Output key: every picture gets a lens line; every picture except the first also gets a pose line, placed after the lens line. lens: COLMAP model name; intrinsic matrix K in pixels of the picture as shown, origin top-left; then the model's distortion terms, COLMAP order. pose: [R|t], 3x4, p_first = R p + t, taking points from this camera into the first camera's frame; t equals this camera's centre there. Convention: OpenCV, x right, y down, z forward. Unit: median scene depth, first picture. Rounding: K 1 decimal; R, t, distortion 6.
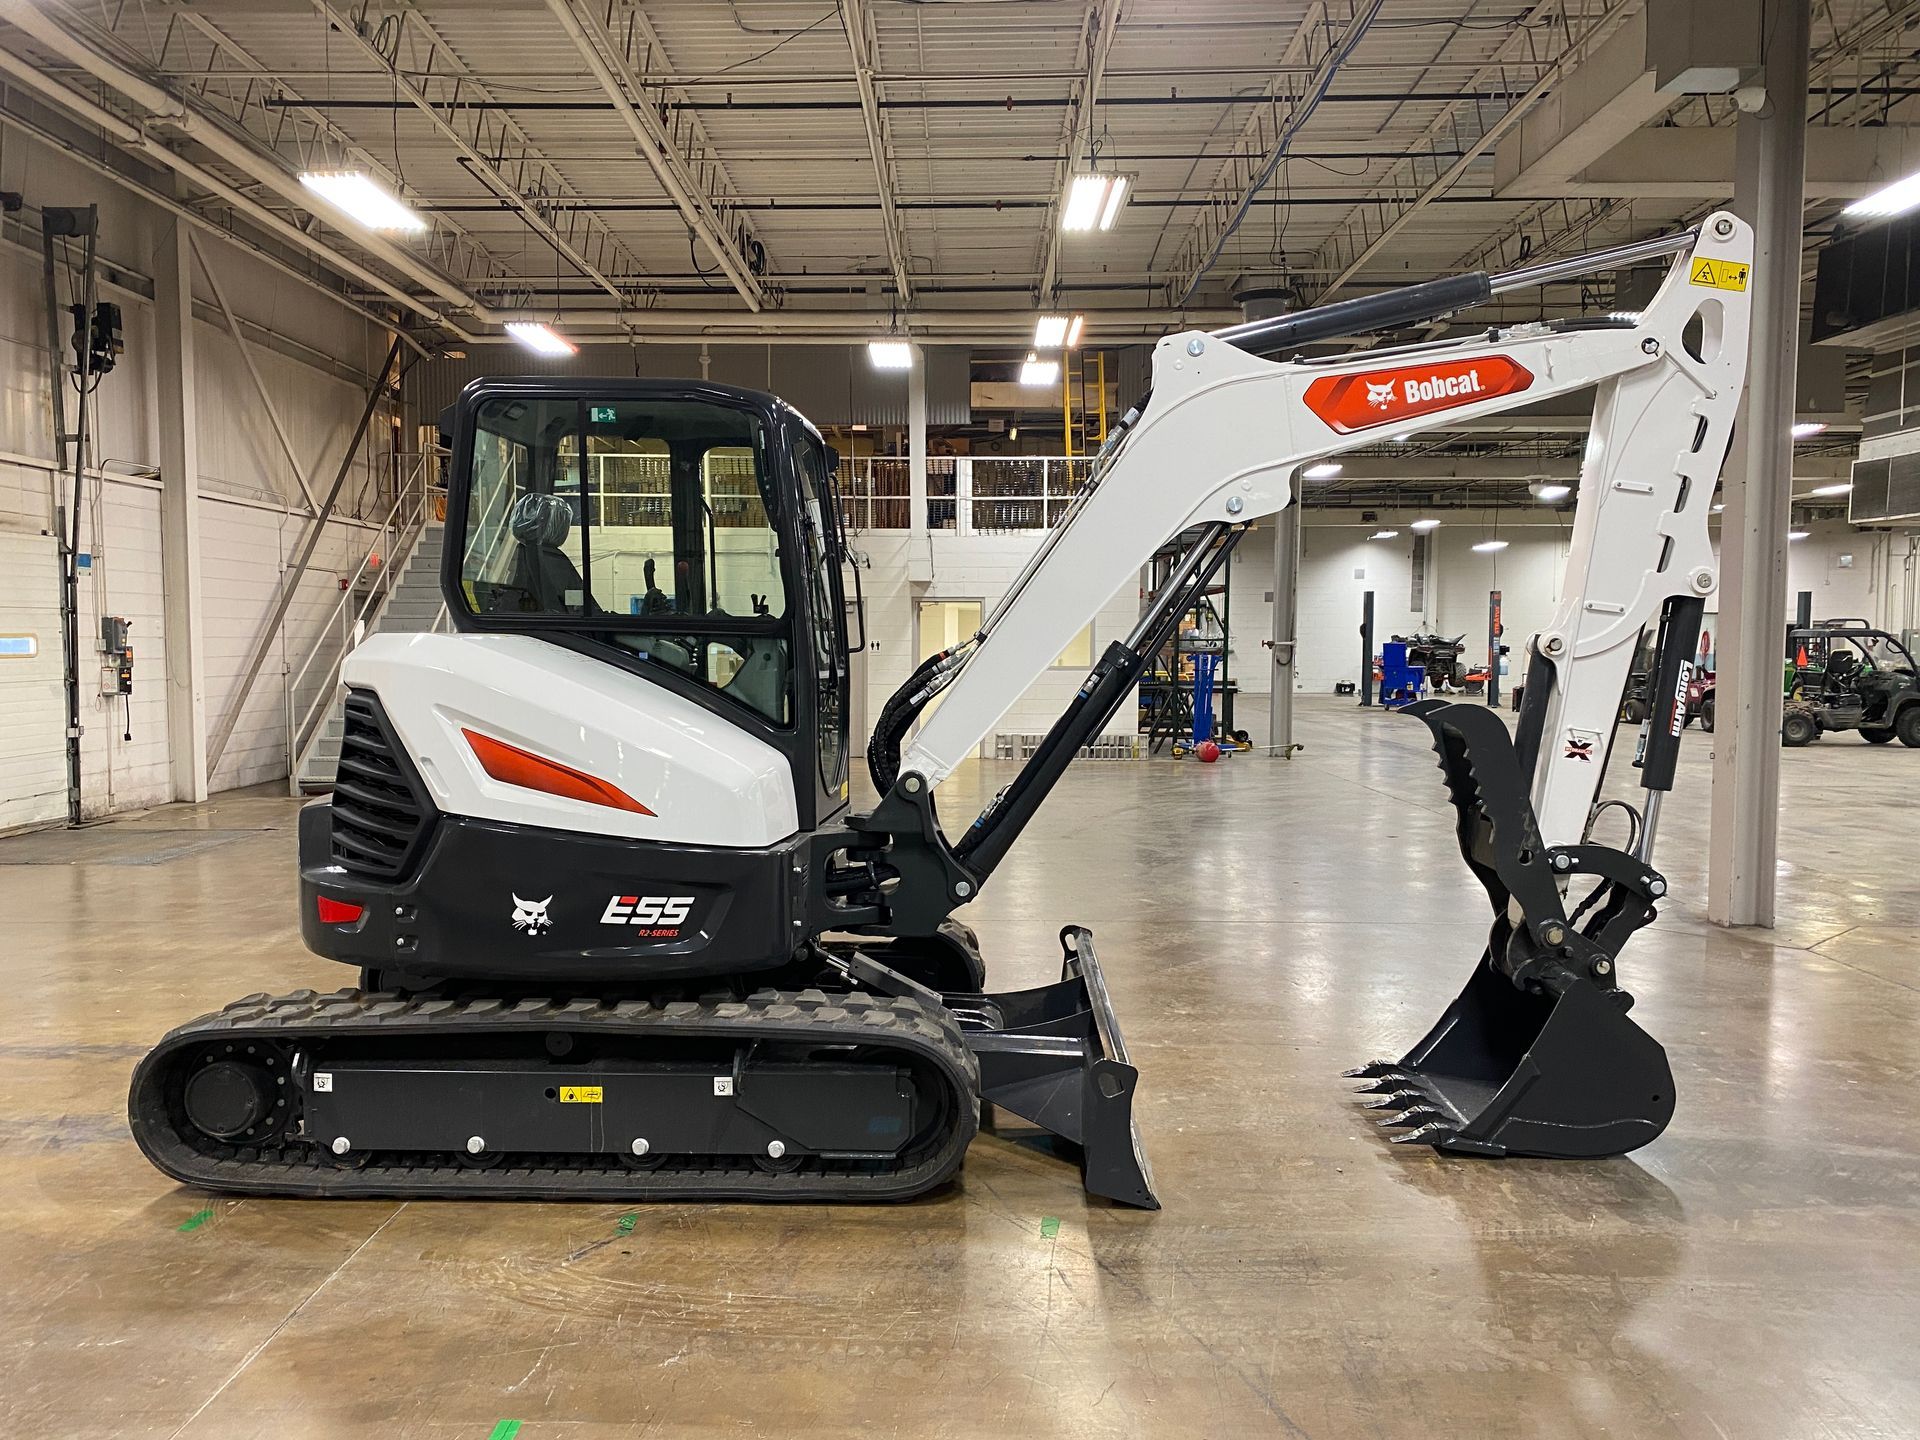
lens RADIAL K [[1457.0, 0, 957.3], [0, 1457.0, 740.1], [0, 0, 1]] dist [0.043516, -0.050274]
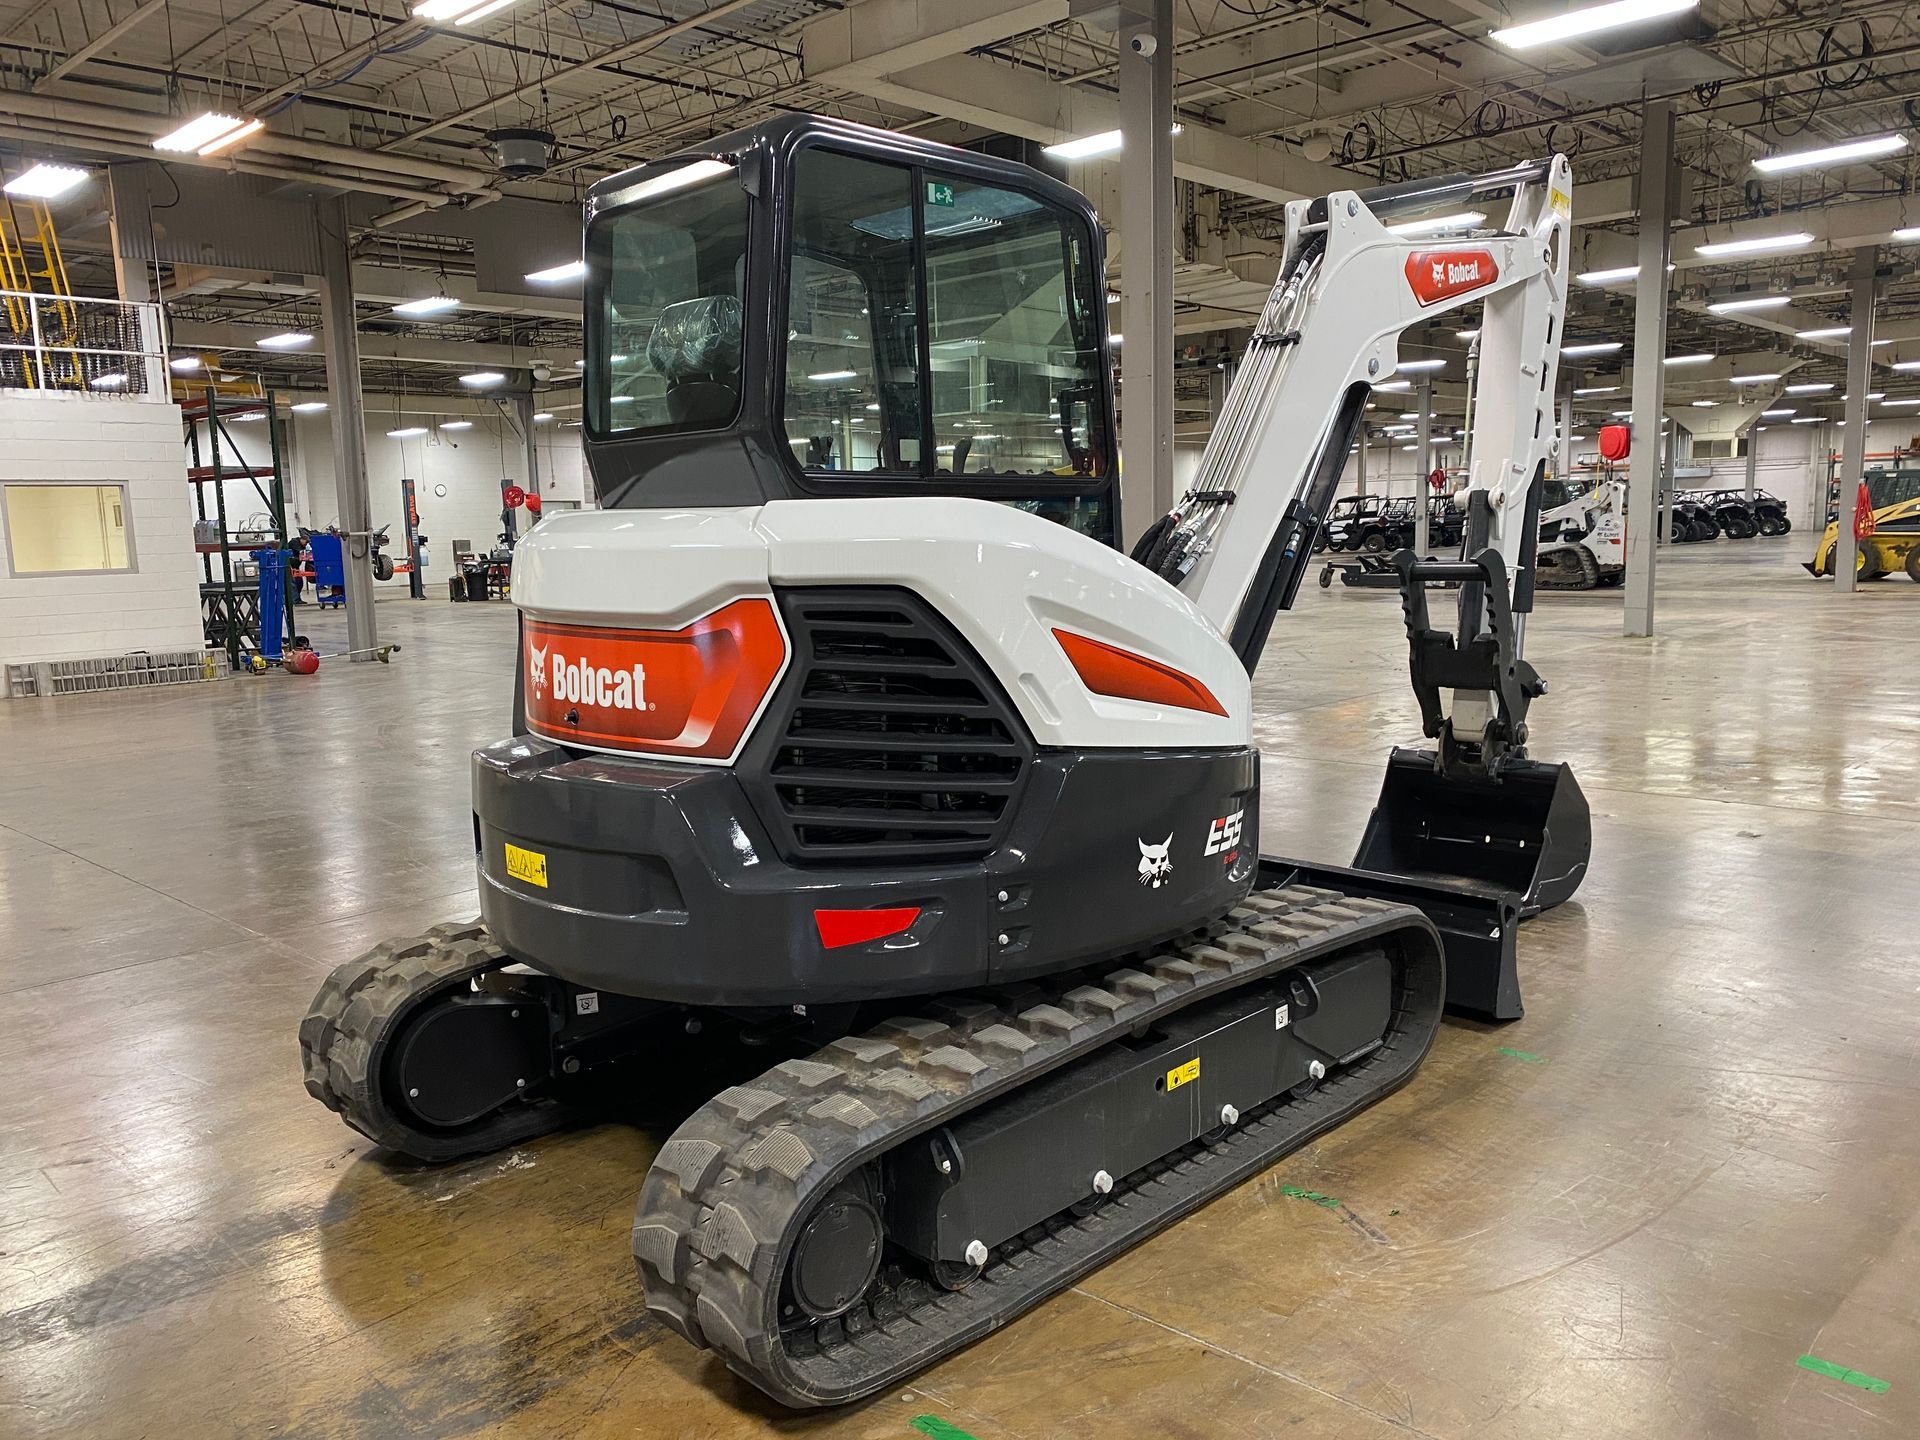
lens RADIAL K [[1457.0, 0, 968.0], [0, 1457.0, 731.4], [0, 0, 1]] dist [0.043516, -0.050274]
pose [[0.676174, -0.125968, 0.725893, -0.793682], [0.078041, 0.991978, 0.099447, -0.028053], [-0.732597, -0.010594, 0.680581, 0.487370]]
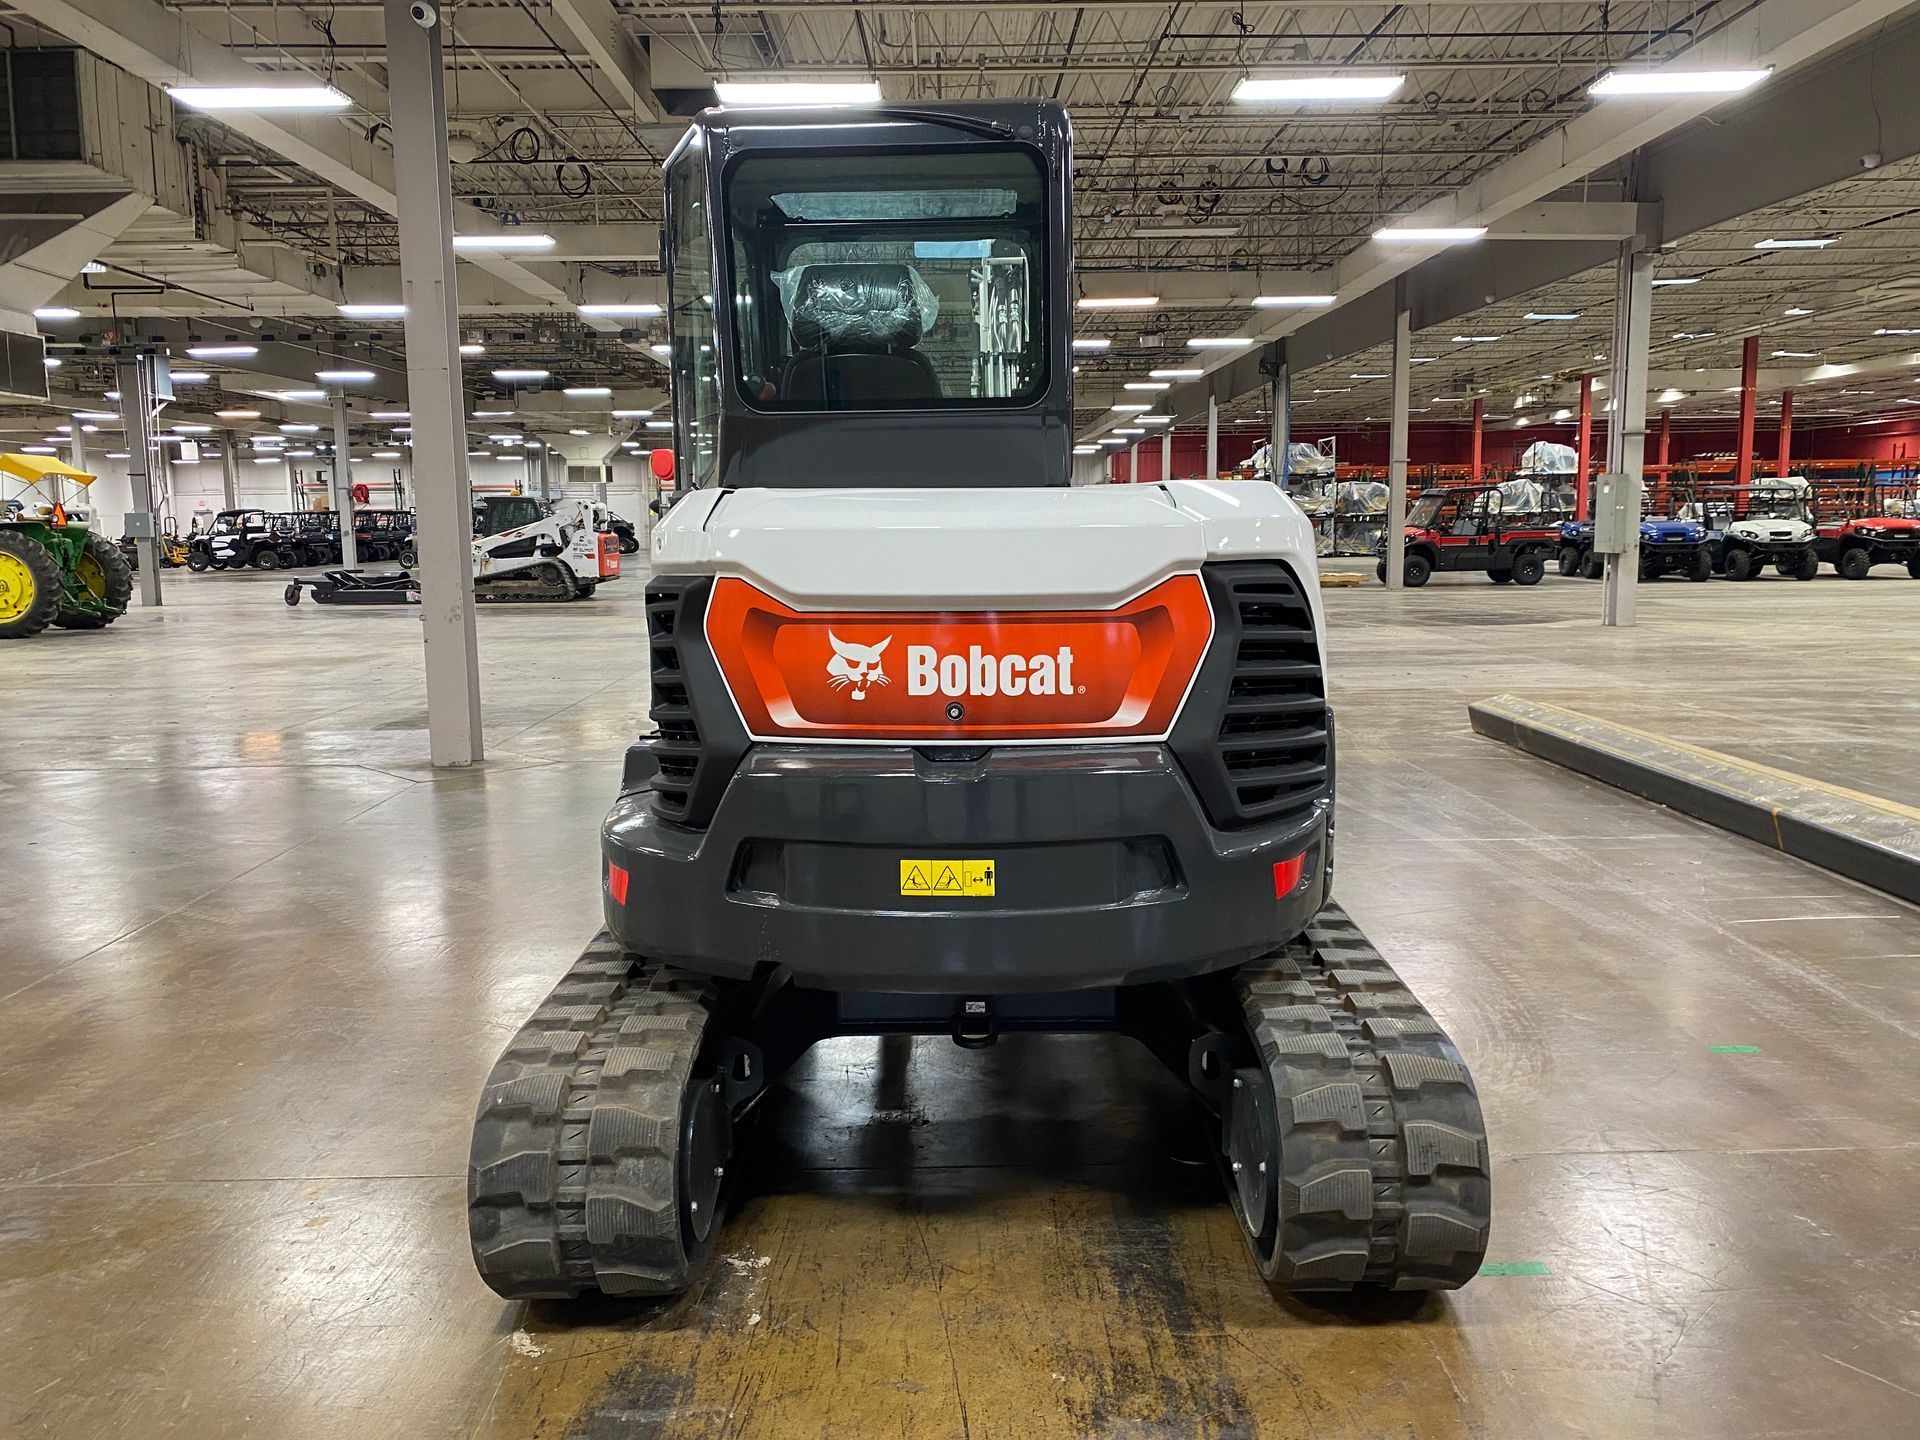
lens RADIAL K [[1457.0, 0, 970.6], [0, 1457.0, 699.6], [0, 0, 1]] dist [0.043516, -0.050274]
pose [[-0.027925, -0.127849, 0.991400, -1.034701], [0.081326, 0.988209, 0.129728, -0.065938], [-0.996296, 0.084249, -0.017198, 1.081282]]
